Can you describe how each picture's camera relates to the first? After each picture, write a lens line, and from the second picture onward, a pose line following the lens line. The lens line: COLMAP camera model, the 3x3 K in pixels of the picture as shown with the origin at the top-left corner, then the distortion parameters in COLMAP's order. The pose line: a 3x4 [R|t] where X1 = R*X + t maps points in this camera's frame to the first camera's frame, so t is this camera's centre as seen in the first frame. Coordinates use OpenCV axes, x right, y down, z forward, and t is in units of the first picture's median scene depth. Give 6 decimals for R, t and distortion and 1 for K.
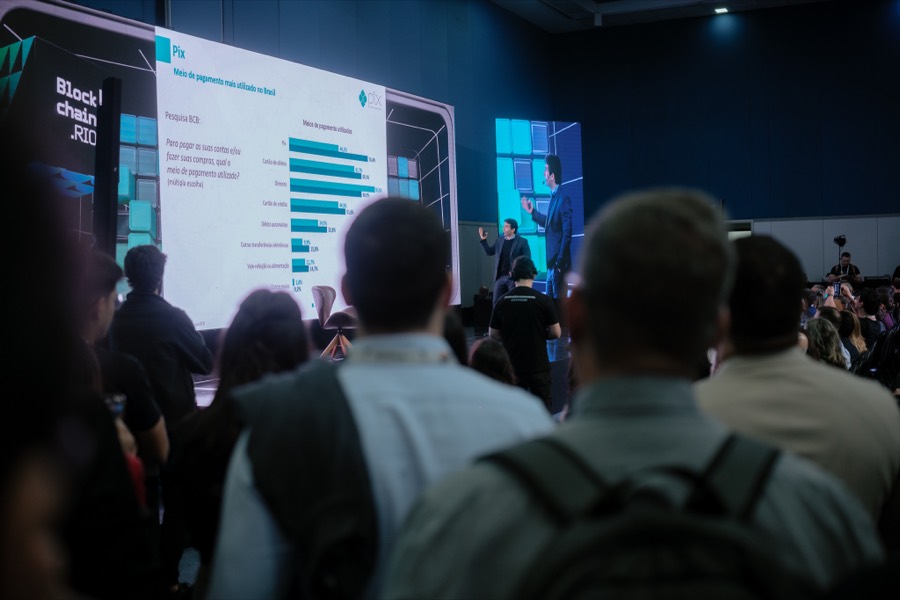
lens RADIAL K [[1037.6, 0, 453.3], [0, 1037.6, 270.5], [0, 0, 1]] dist [-0.038371, 0.000000]
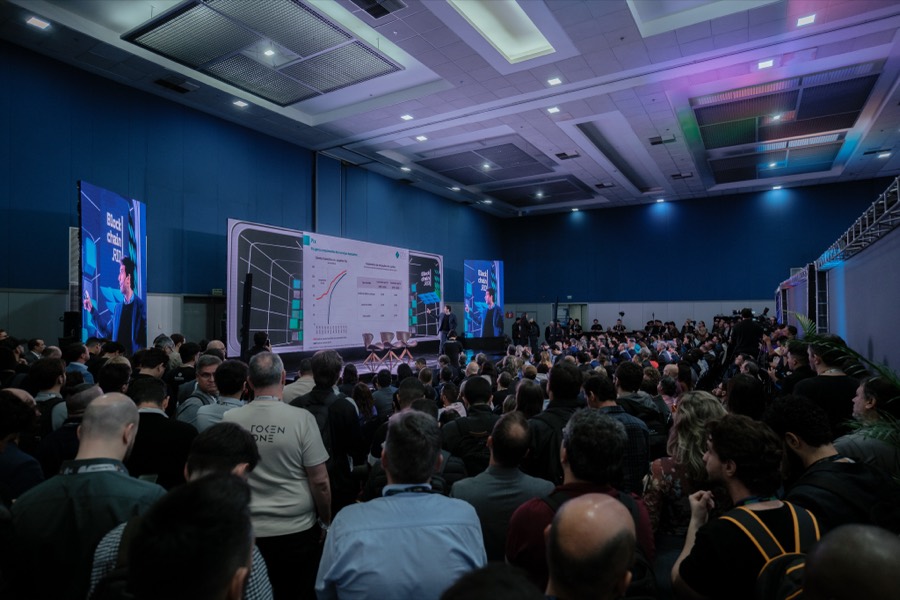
lens RADIAL K [[502.7, 0, 454.5], [0, 502.7, 296.6], [0, 0, 1]] dist [-0.013849, 0.009327]
pose [[0.996262, 0.014043, -0.085232, 0.185856], [-0.017531, 0.999033, -0.040315, -0.028959], [0.084584, 0.041659, 0.995545, -0.197389]]
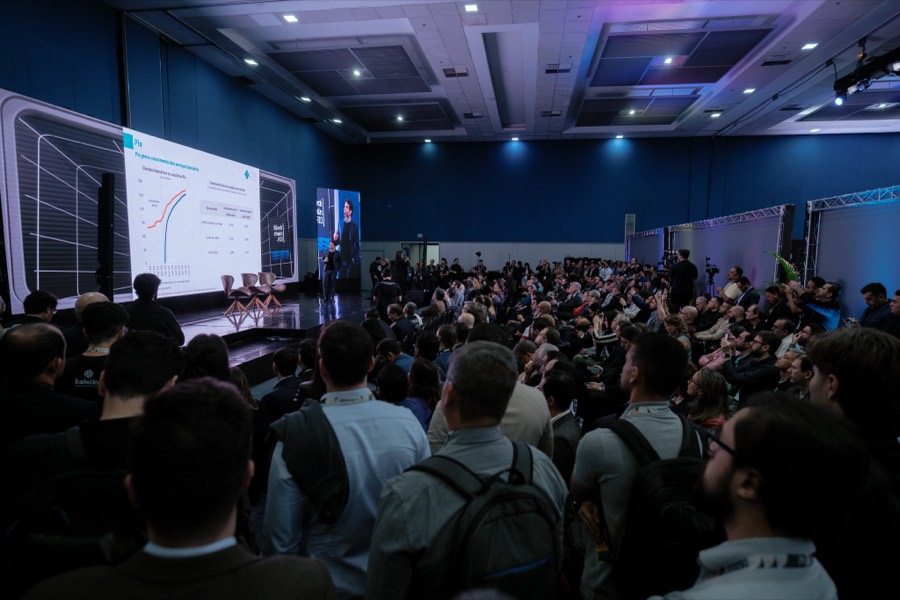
lens RADIAL K [[502.7, 0, 449.0], [0, 502.7, 302.5], [0, 0, 1]] dist [-0.013849, 0.009327]
pose [[0.952220, -0.000044, 0.305414, -0.018522], [-0.026258, 0.996285, 0.082013, -0.022056], [-0.304283, -0.086114, 0.948681, -0.004963]]
